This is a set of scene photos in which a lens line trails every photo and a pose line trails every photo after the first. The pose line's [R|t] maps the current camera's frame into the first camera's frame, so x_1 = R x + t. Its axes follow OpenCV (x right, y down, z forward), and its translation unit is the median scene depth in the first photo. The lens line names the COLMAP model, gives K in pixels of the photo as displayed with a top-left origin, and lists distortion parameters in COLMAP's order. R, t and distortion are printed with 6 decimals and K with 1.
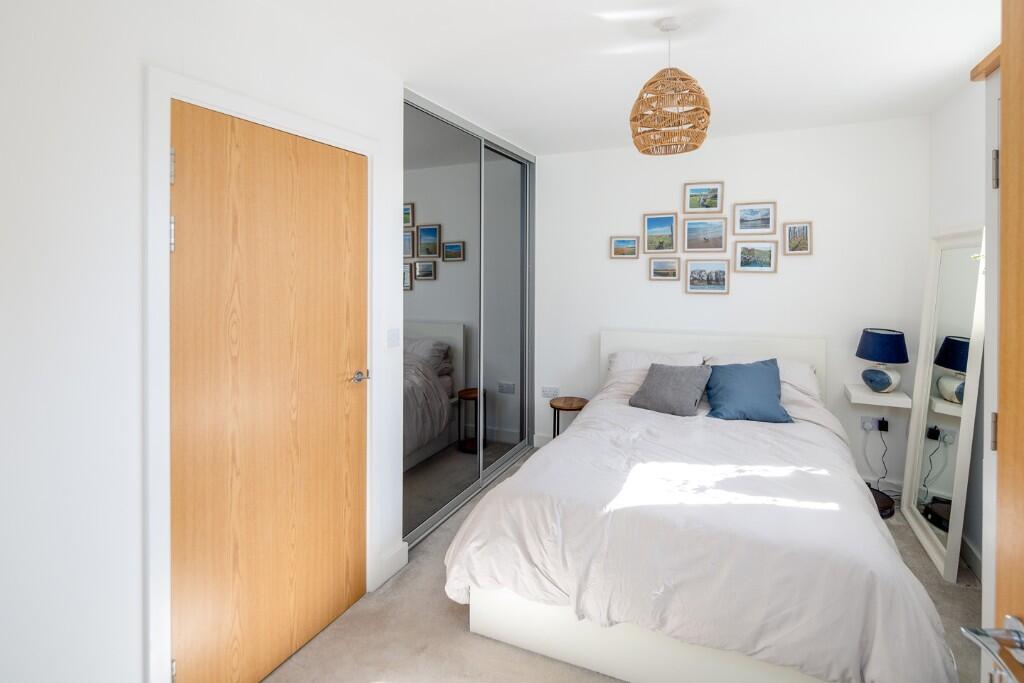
lens RADIAL K [[509.0, 0, 513.9], [0, 509.0, 263.9], [0, 0, 1]] dist [0.000291, -0.000001]
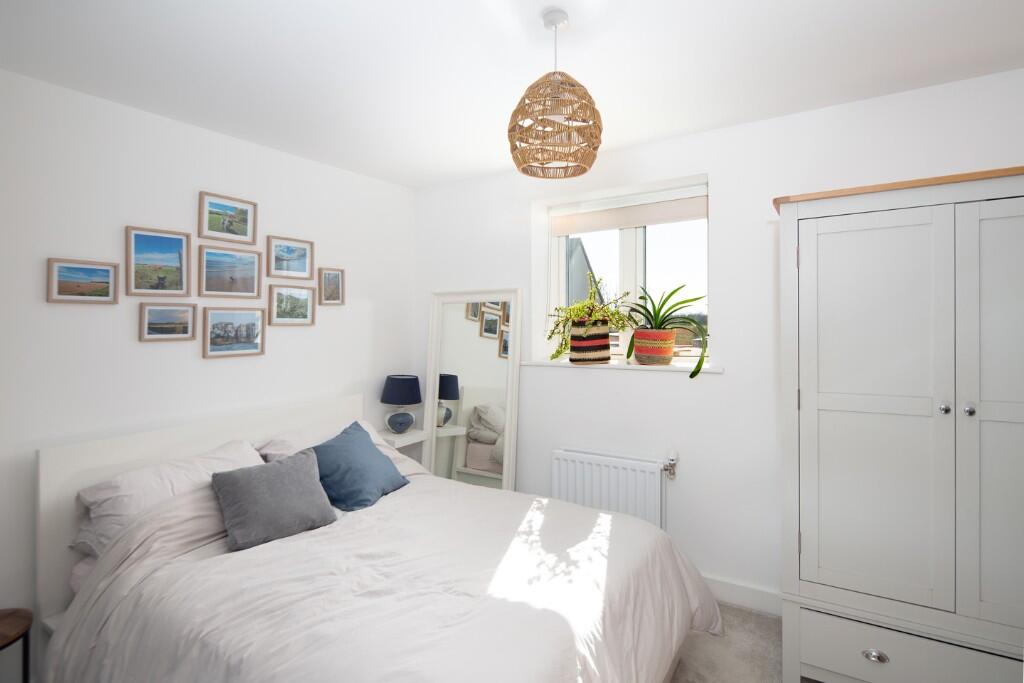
lens RADIAL K [[508.3, 0, 512.5], [0, 508.3, 328.5], [0, 0, 1]] dist [0.000508, -0.000099]
pose [[0.113324, -0.013631, 0.993465, -0.277855], [0.007073, 0.999892, 0.012913, 0.013476], [-0.993533, 0.005563, 0.113409, 0.534282]]
